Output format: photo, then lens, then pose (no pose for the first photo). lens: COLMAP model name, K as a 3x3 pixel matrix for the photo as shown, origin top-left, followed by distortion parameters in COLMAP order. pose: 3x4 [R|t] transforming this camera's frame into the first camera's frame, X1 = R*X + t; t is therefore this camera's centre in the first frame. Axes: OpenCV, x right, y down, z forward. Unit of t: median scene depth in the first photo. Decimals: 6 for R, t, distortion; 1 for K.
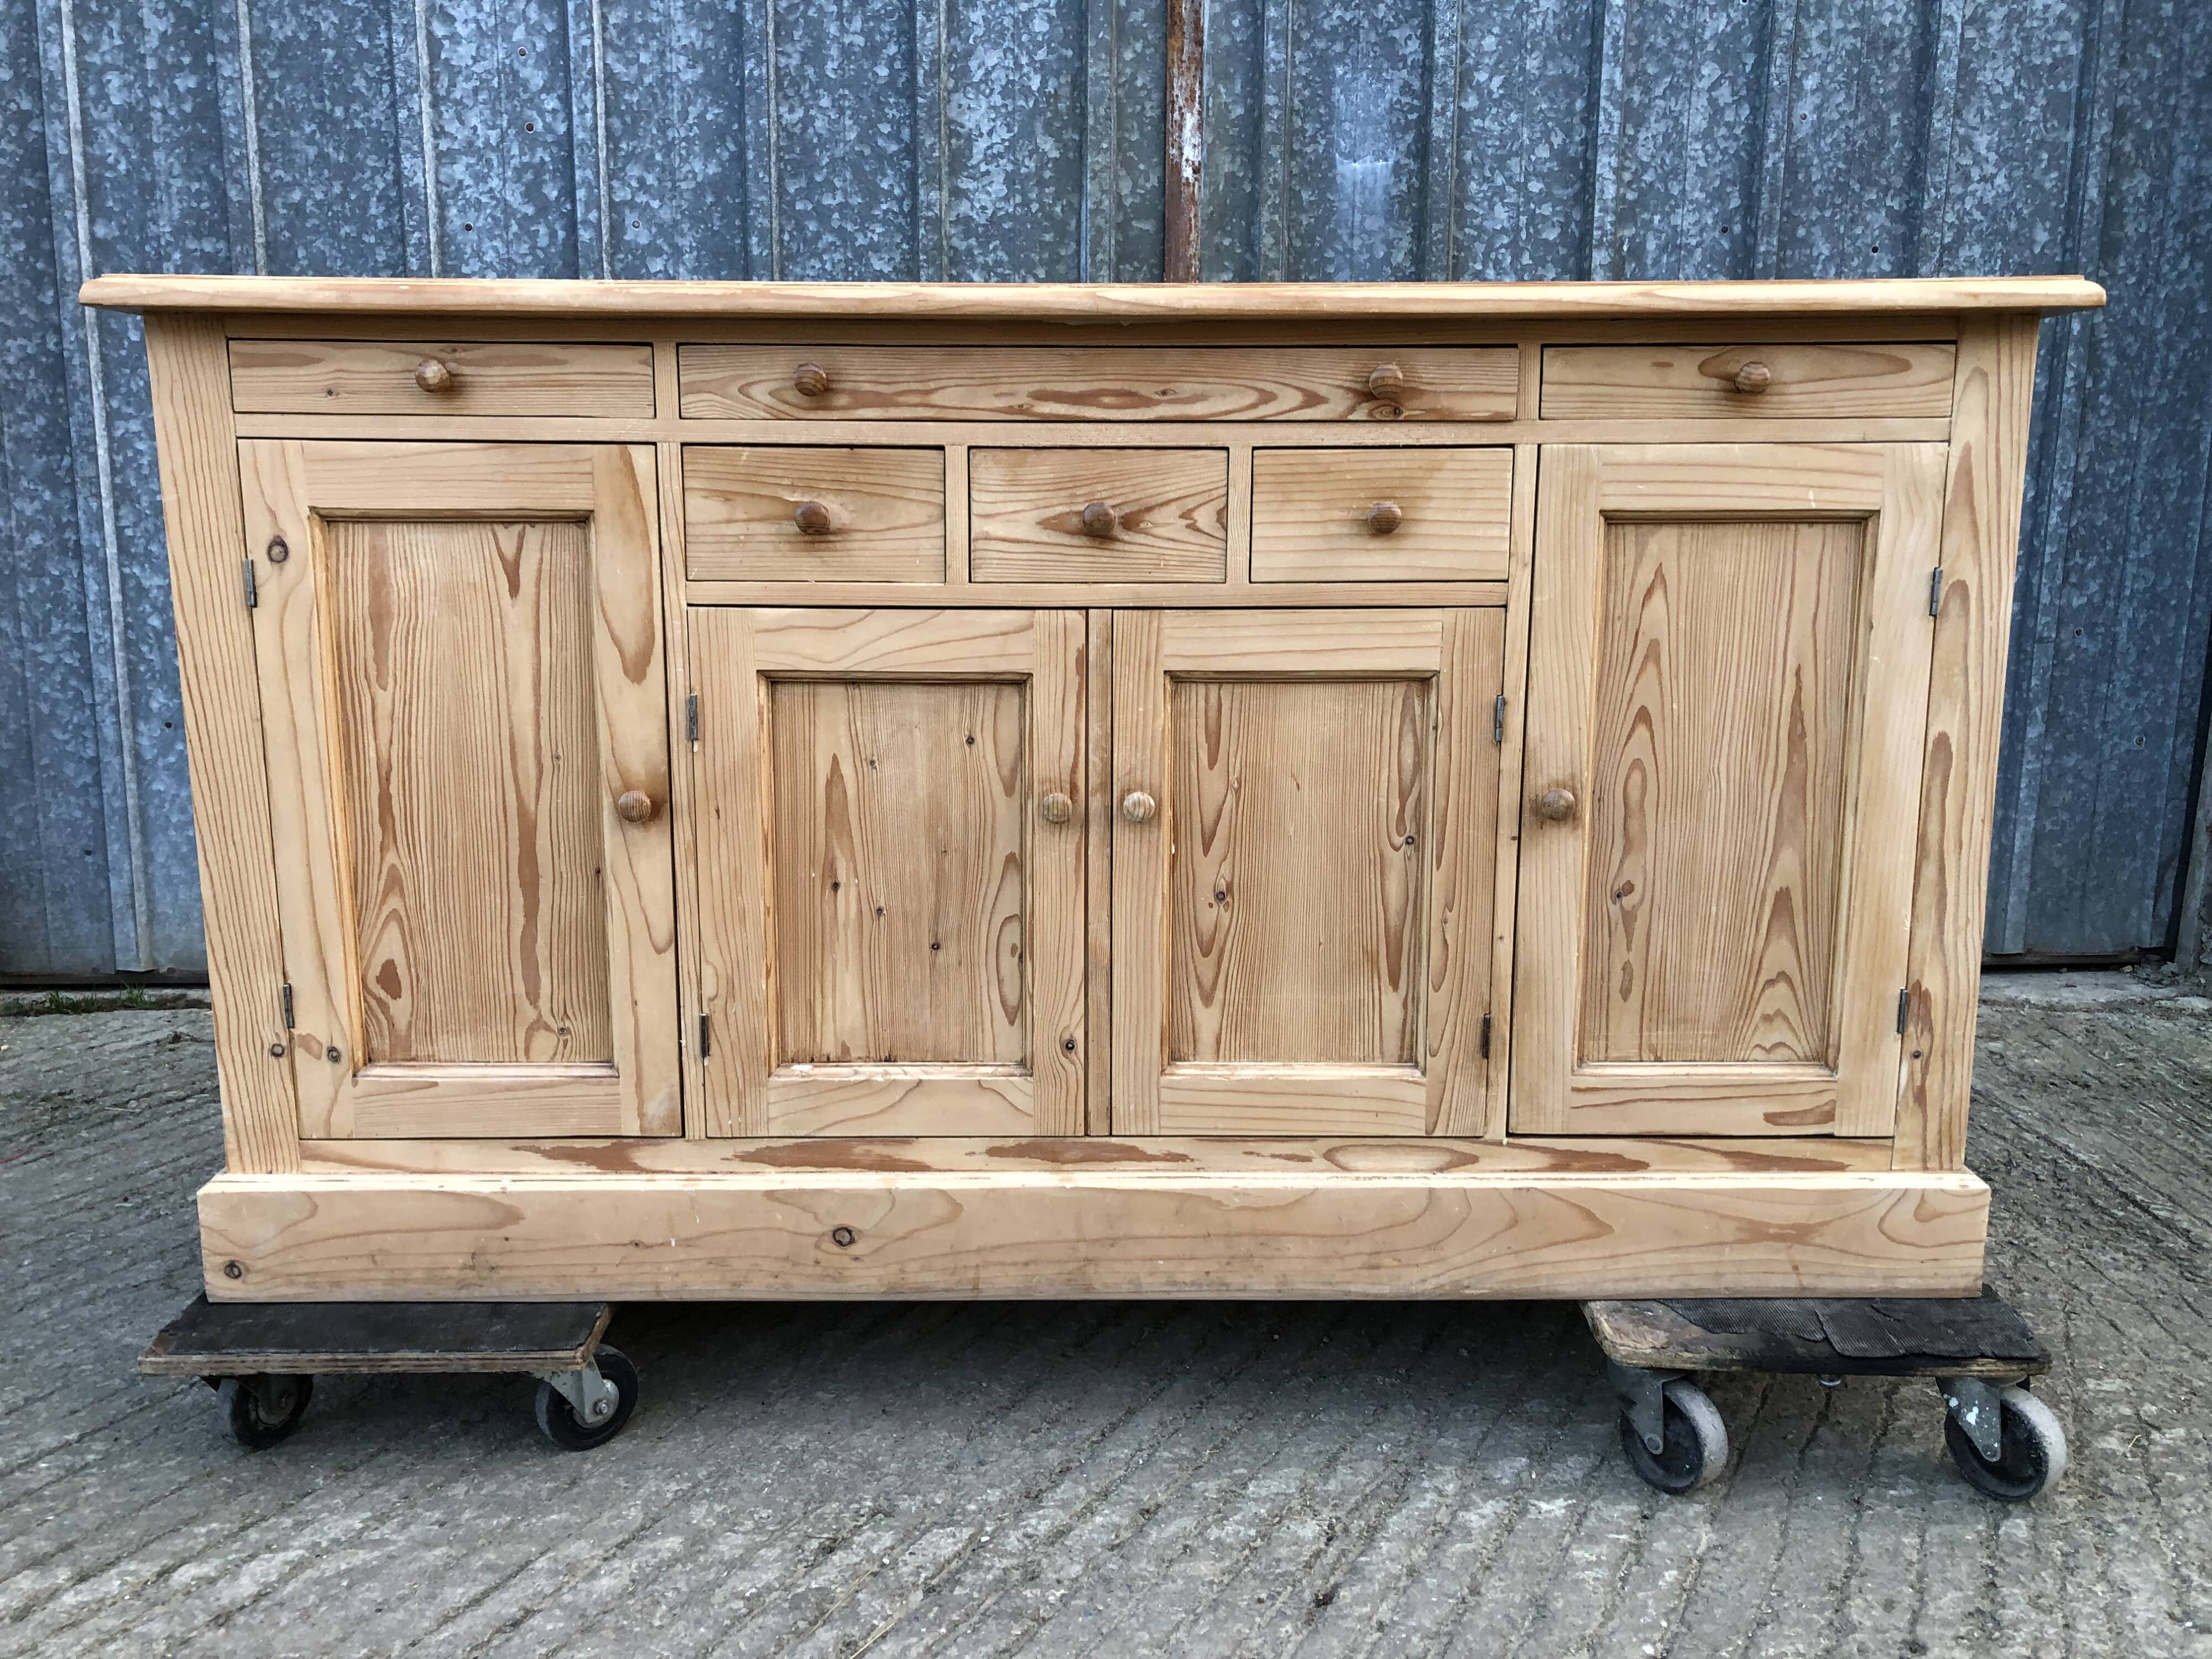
lens RADIAL K [[1895.0, 0, 1082.7], [0, 1895.0, 824.5], [0, 0, 1]] dist [0.054086, -0.086656]
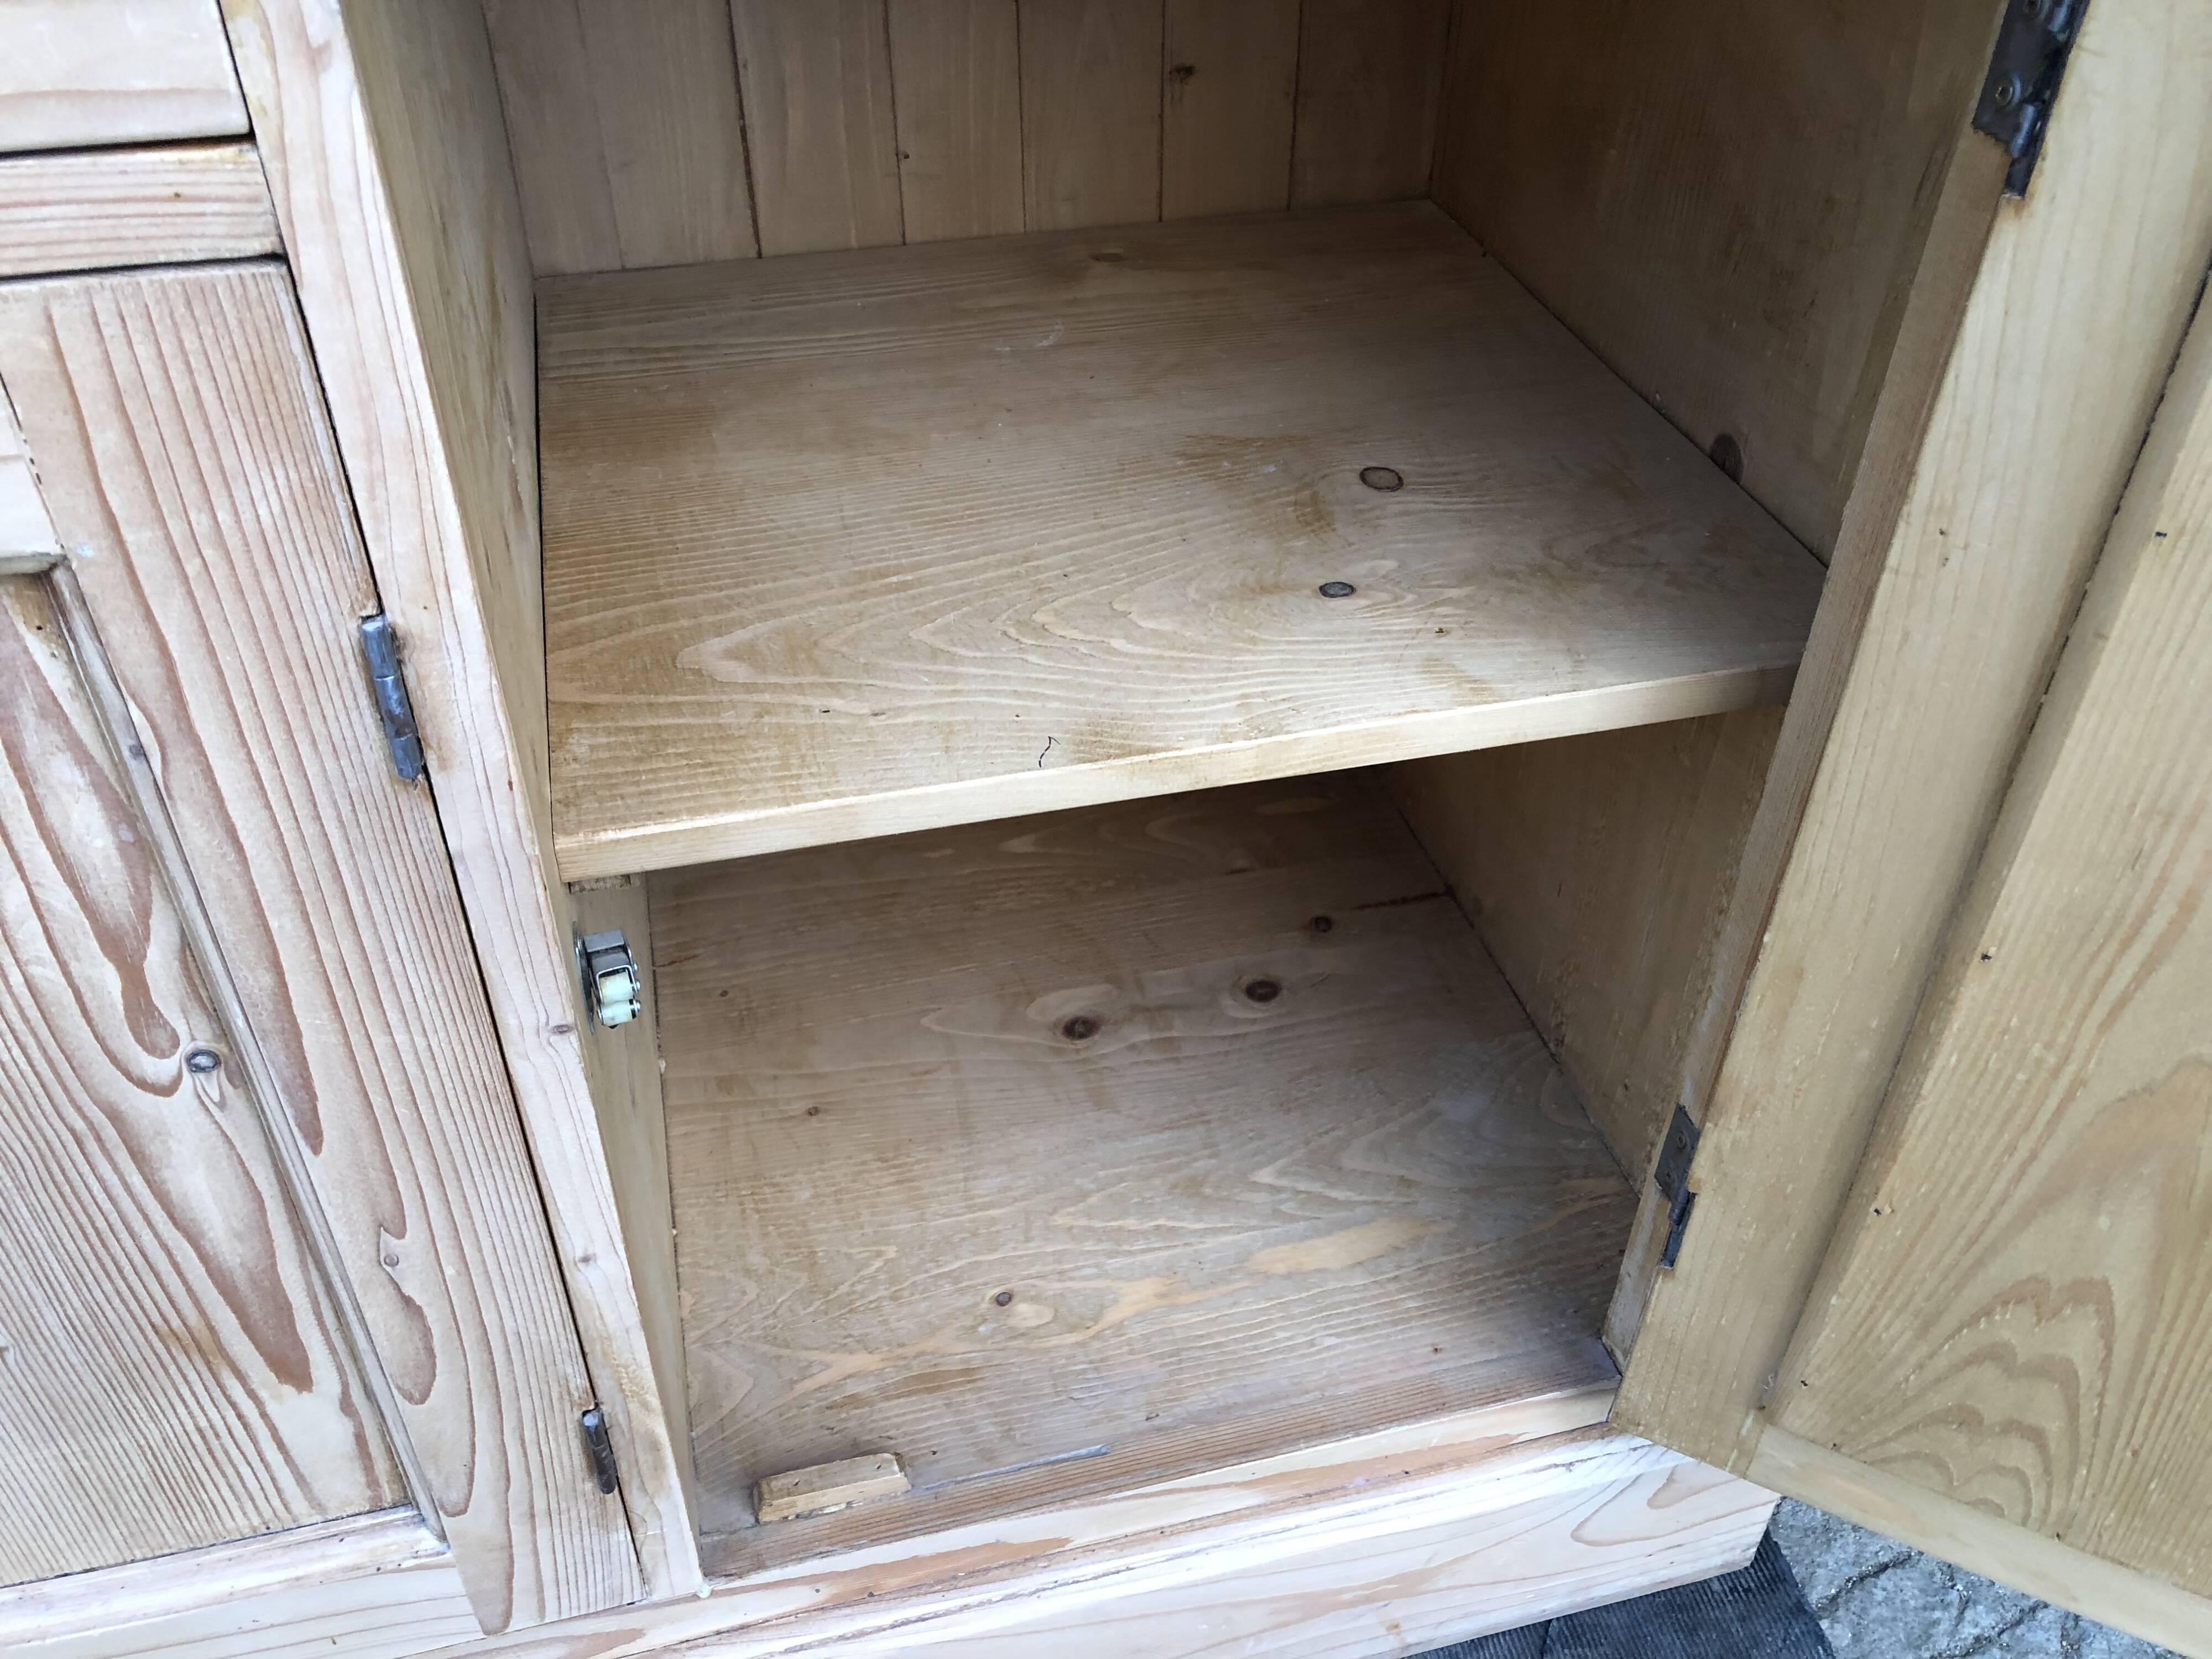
lens RADIAL K [[1841.5, 0, 1111.6], [0, 1841.5, 822.5], [0, 0, 1]] dist [-0.001166, 0.046427]
pose [[0.968000, -0.143176, 0.206100, 0.251751], [0.026573, 0.875137, 0.483145, -0.152269], [-0.249541, -0.462208, 0.850937, 0.744989]]
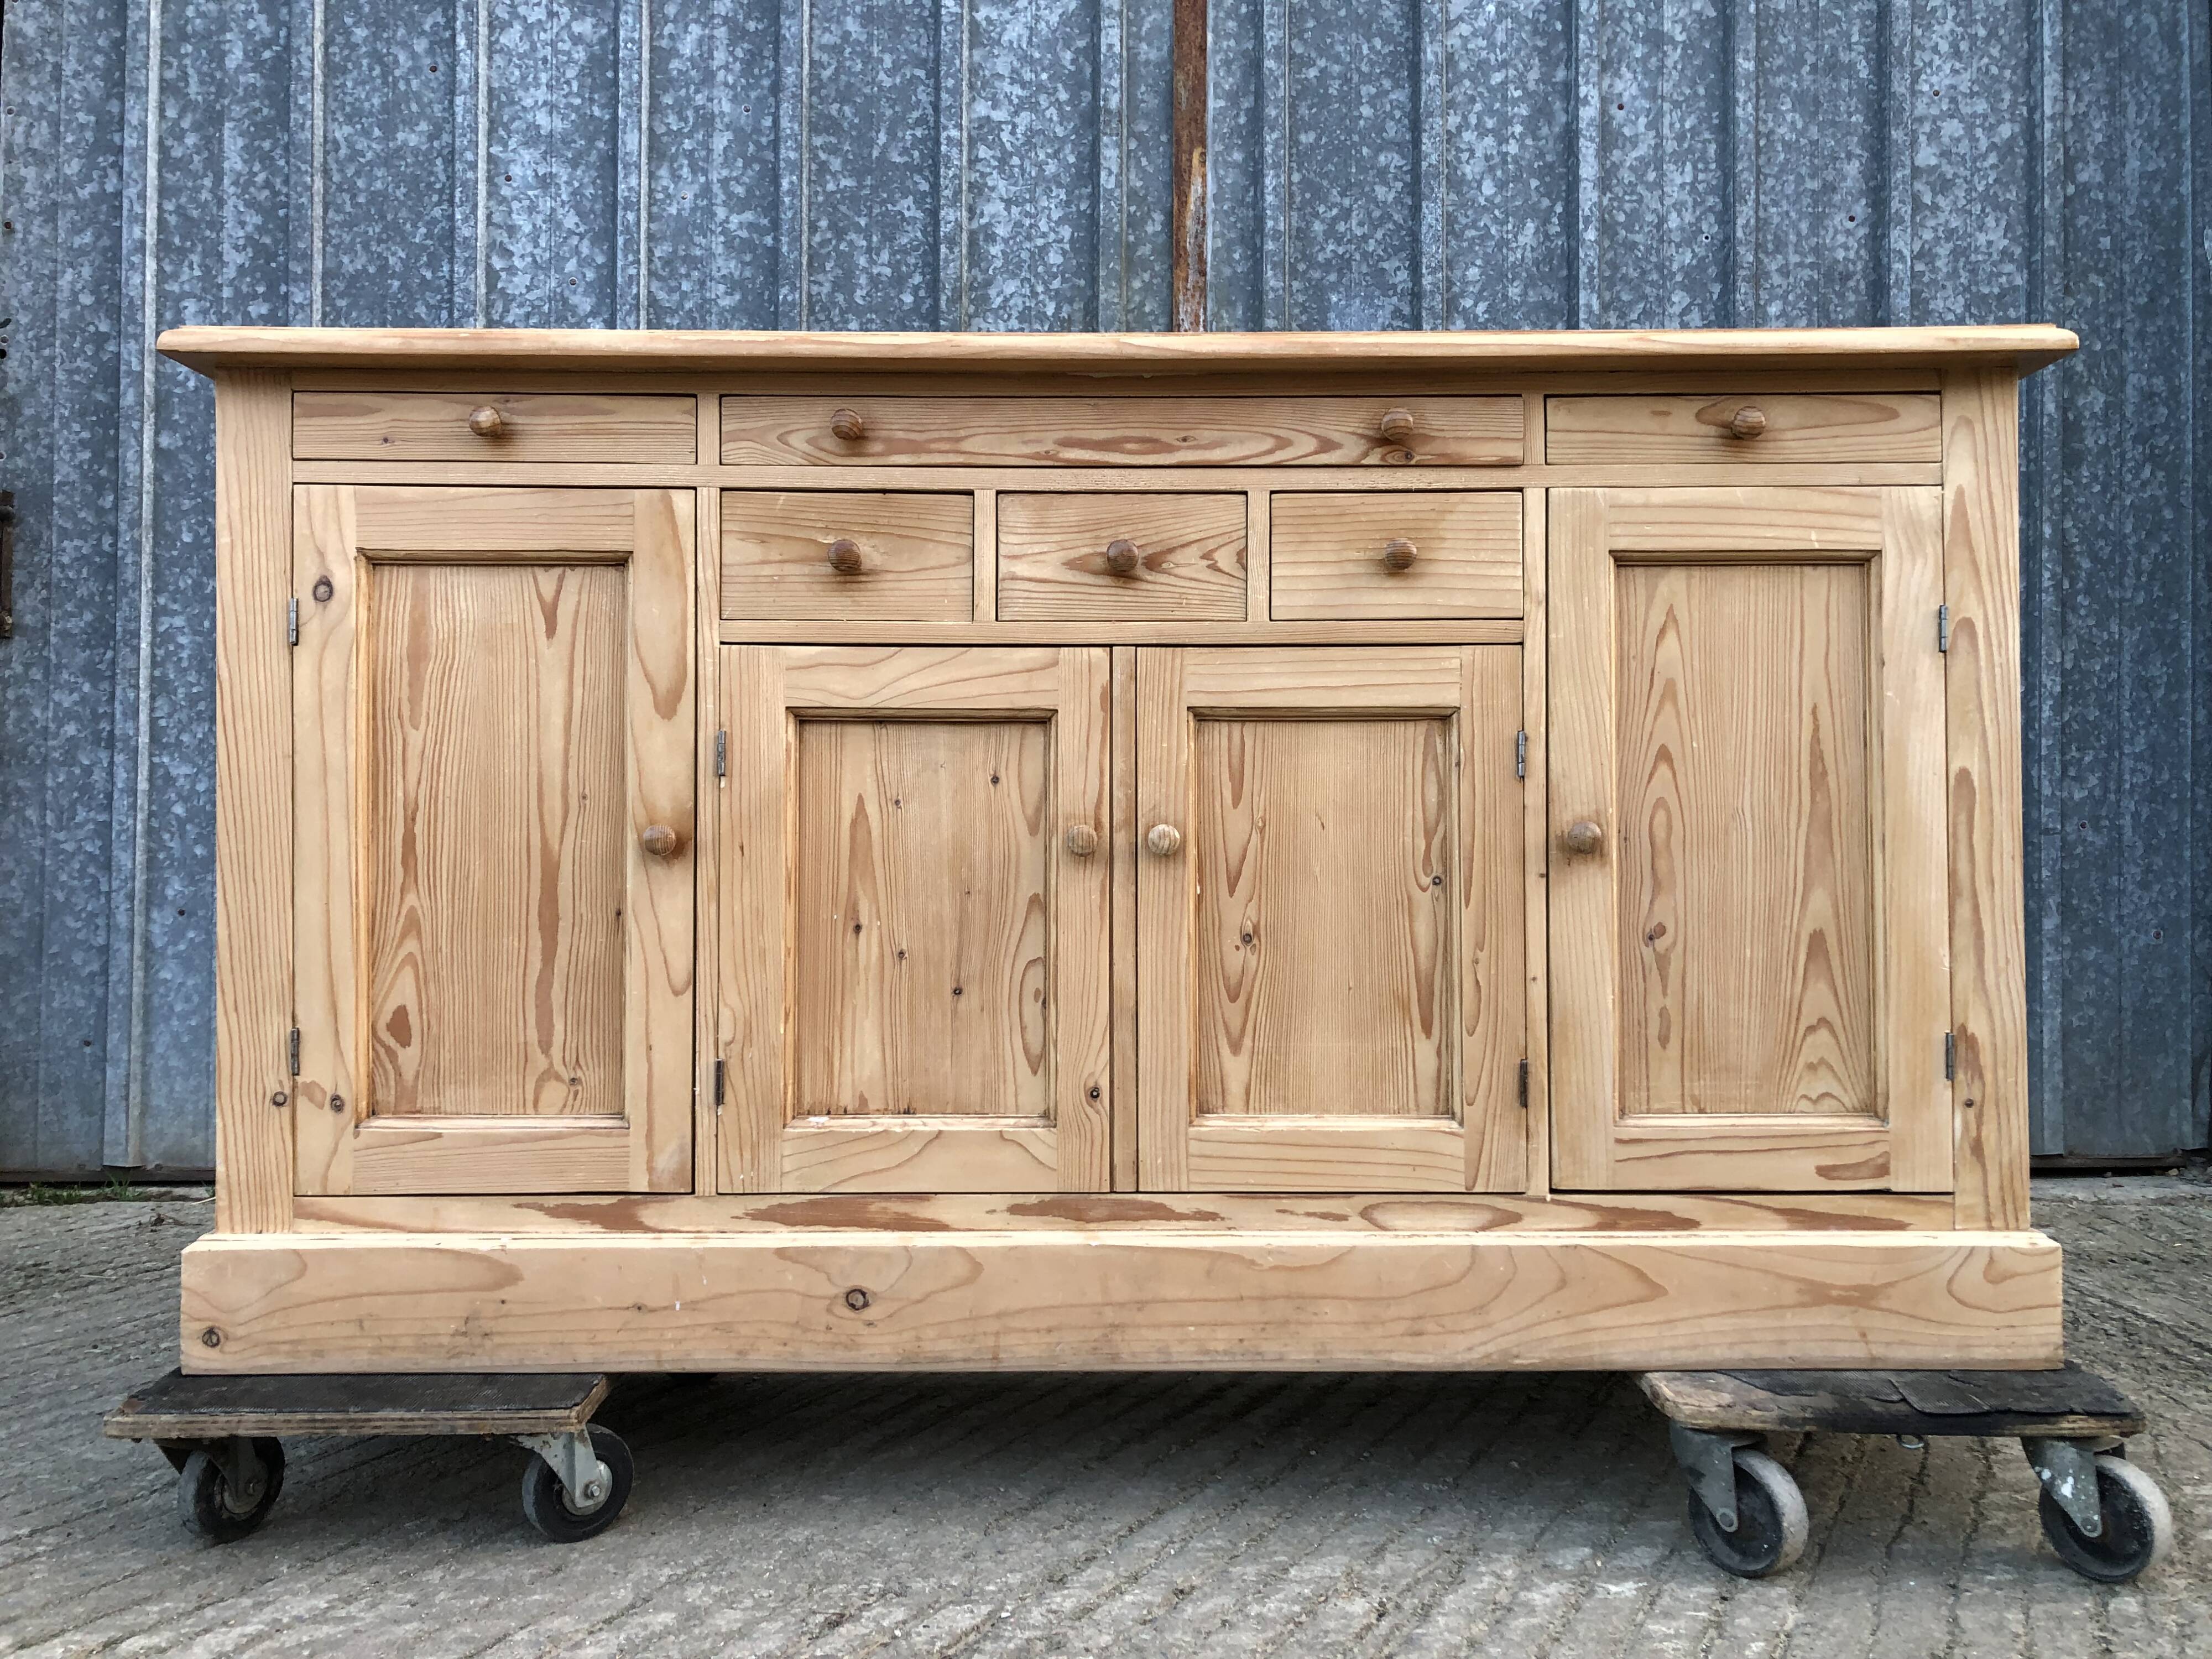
lens RADIAL K [[1888.4, 0, 1075.3], [0, 1888.4, 802.3], [0, 0, 1]] dist [0.041382, -0.040102]
pose [[0.999996, -0.001346, -0.002524, -0.014021], [0.000800, 0.978791, -0.204862, 0.170164], [0.002746, 0.204859, 0.978788, 0.022858]]
